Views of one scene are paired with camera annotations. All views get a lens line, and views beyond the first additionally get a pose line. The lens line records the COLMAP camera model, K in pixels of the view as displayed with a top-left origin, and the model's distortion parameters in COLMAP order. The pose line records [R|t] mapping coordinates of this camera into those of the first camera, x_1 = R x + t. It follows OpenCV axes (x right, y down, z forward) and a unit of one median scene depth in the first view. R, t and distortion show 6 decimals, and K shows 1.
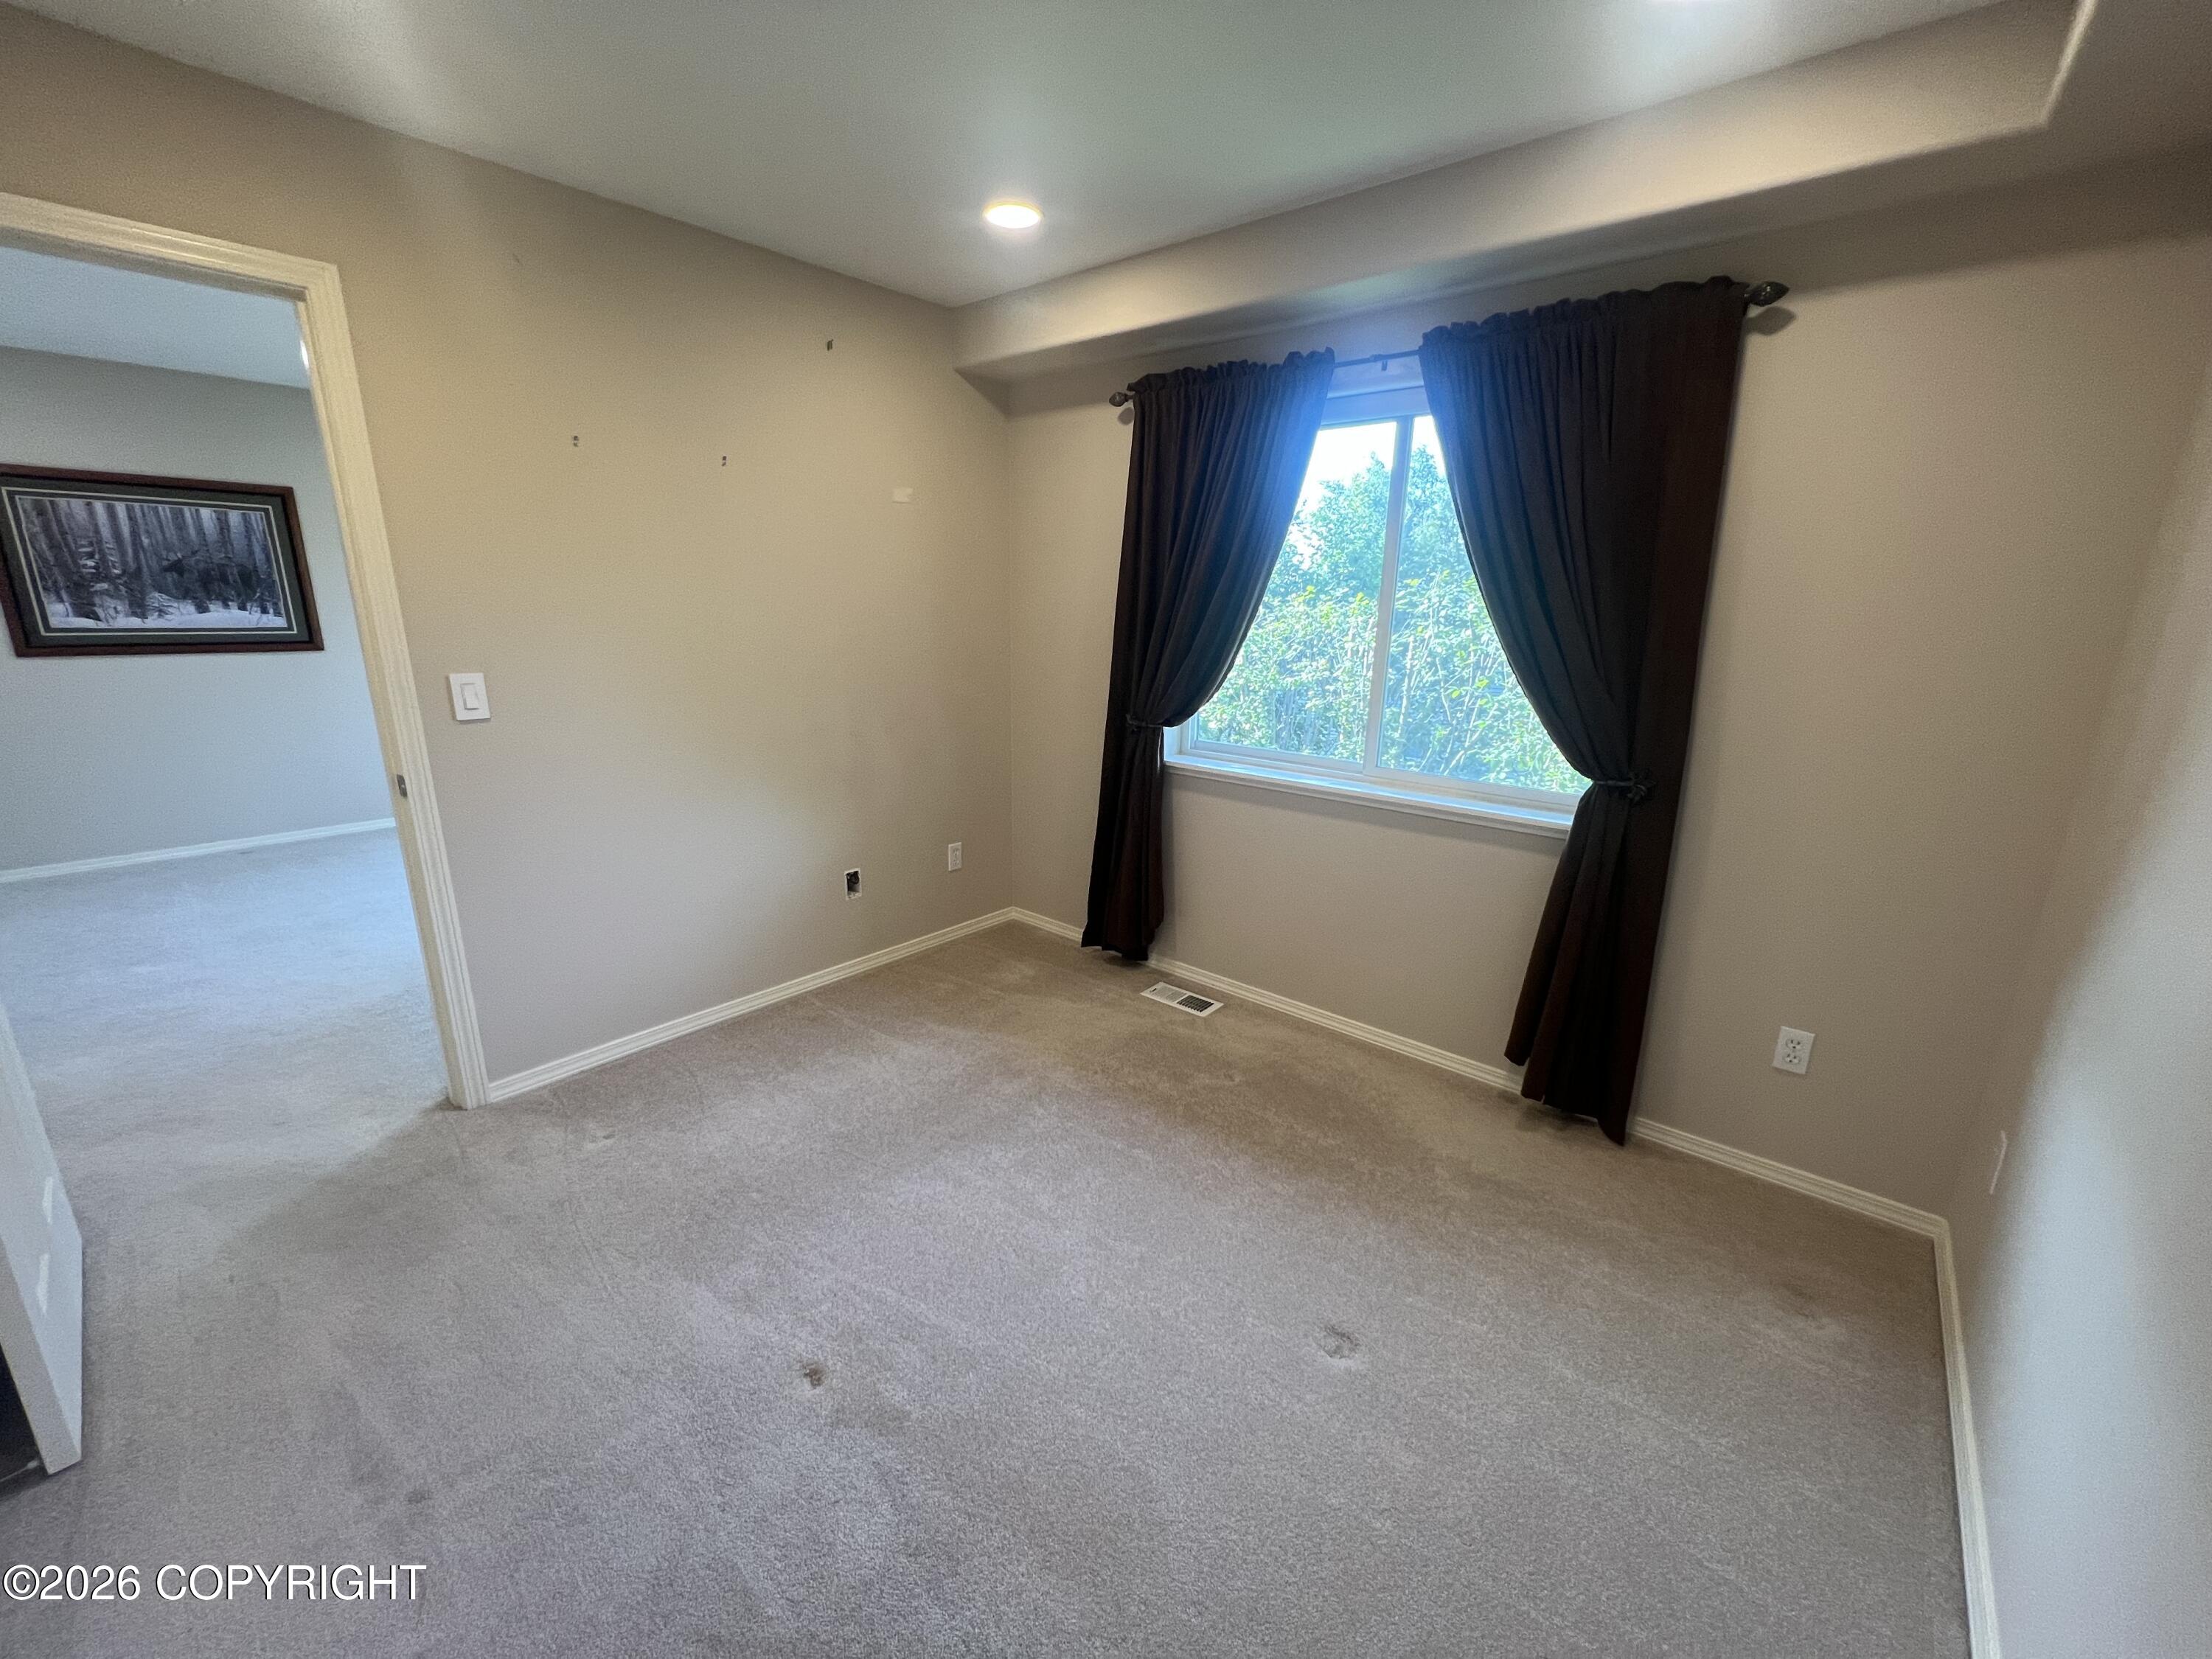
lens RADIAL K [[881.9, 0, 1108.2], [0, 881.9, 826.7], [0, 0, 1]] dist [0.003073, -0.000257]
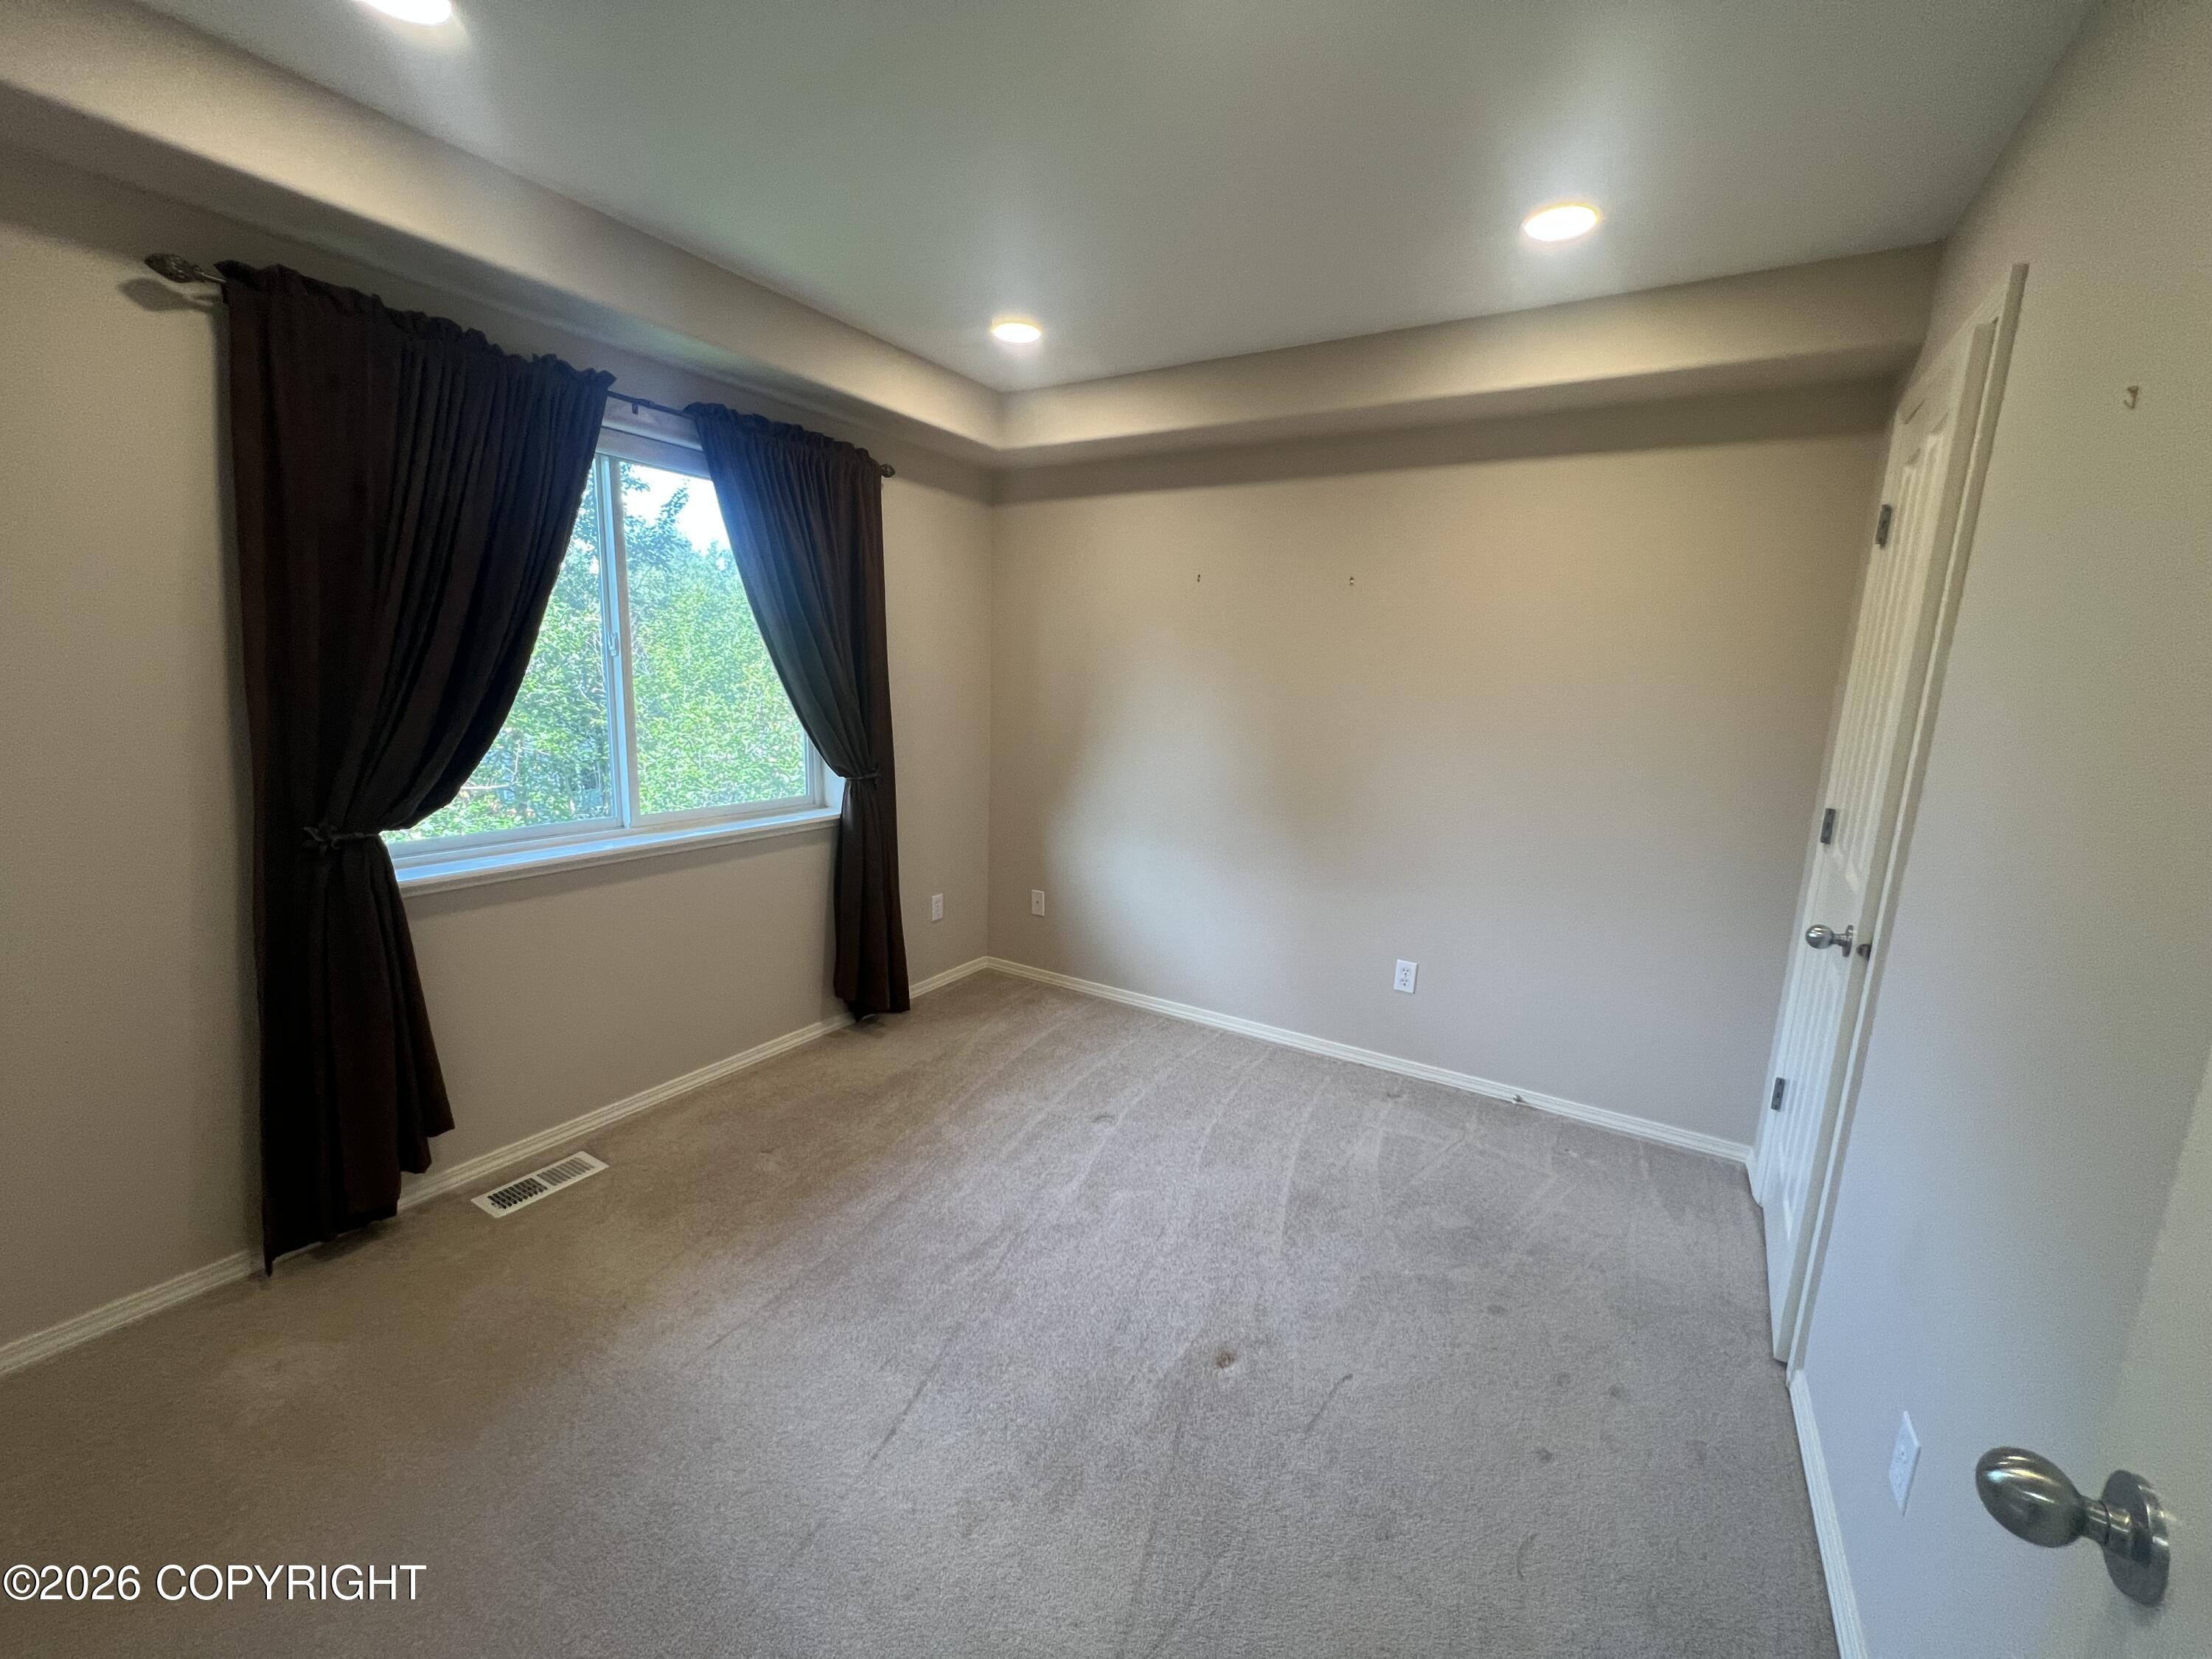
lens RADIAL K [[881.9, 0, 1112.8], [0, 881.9, 832.3], [0, 0, 1]] dist [0.003073, -0.000257]
pose [[-0.161526, -0.211765, 0.963880, -0.816068], [0.198750, 0.949713, 0.241959, -0.211084], [-0.966648, 0.230654, -0.111316, 0.711951]]
